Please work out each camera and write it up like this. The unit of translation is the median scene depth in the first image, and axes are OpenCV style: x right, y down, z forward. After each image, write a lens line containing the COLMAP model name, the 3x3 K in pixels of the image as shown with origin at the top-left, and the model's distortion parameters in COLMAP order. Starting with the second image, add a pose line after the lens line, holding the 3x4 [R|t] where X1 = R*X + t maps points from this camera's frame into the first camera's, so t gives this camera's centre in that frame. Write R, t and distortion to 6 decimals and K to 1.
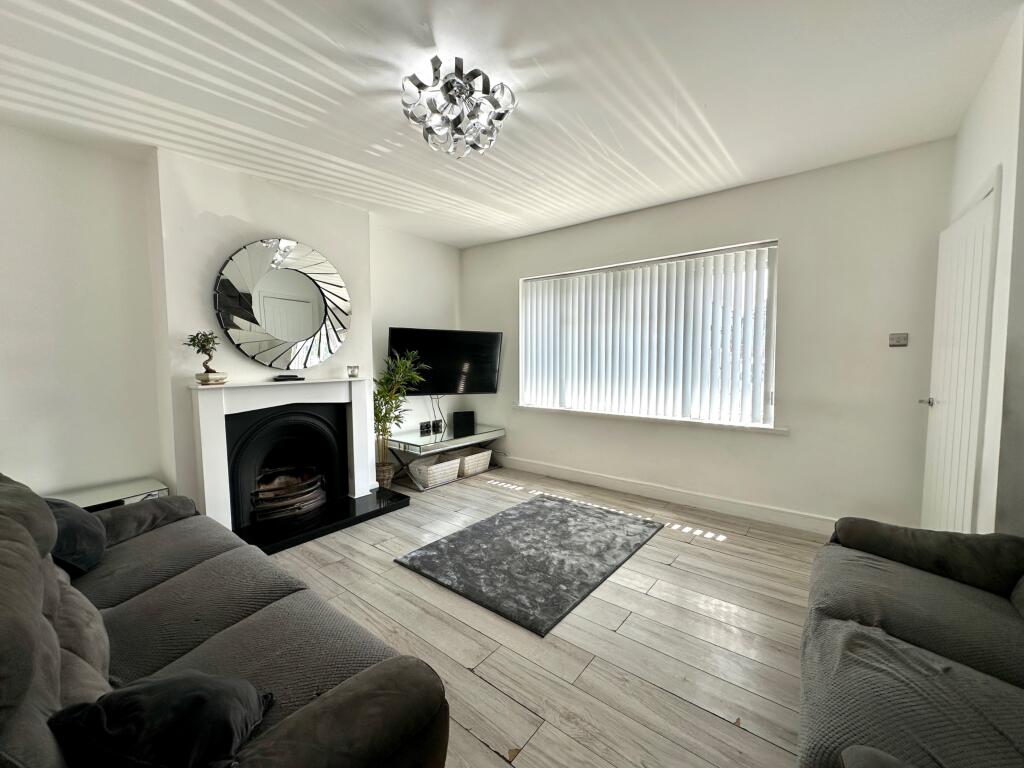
lens RADIAL K [[416.5, 0, 512.7], [0, 416.5, 381.9], [0, 0, 1]] dist [0.000653, -0.000098]
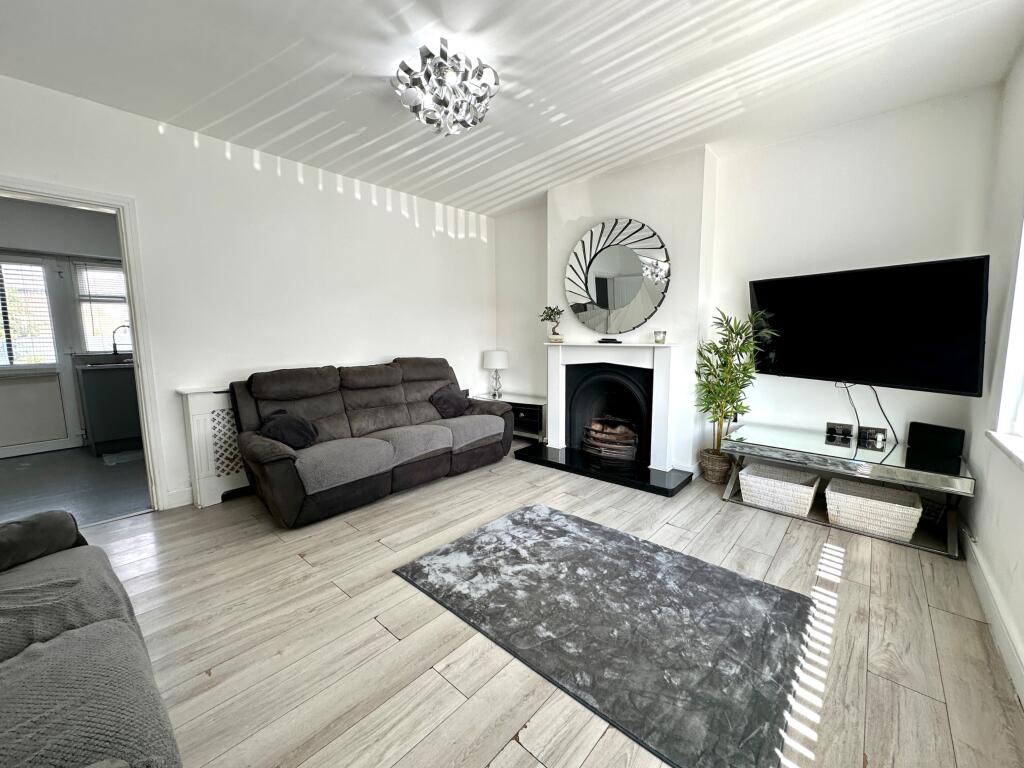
lens RADIAL K [[416.5, 0, 512.7], [0, 416.5, 381.9], [0, 0, 1]] dist [0.000653, -0.000098]
pose [[-0.062995, 0.117203, -0.991108, 0.619638], [-0.055269, 0.991147, 0.120720, -0.020916], [0.996482, 0.062382, -0.055959, 0.765781]]
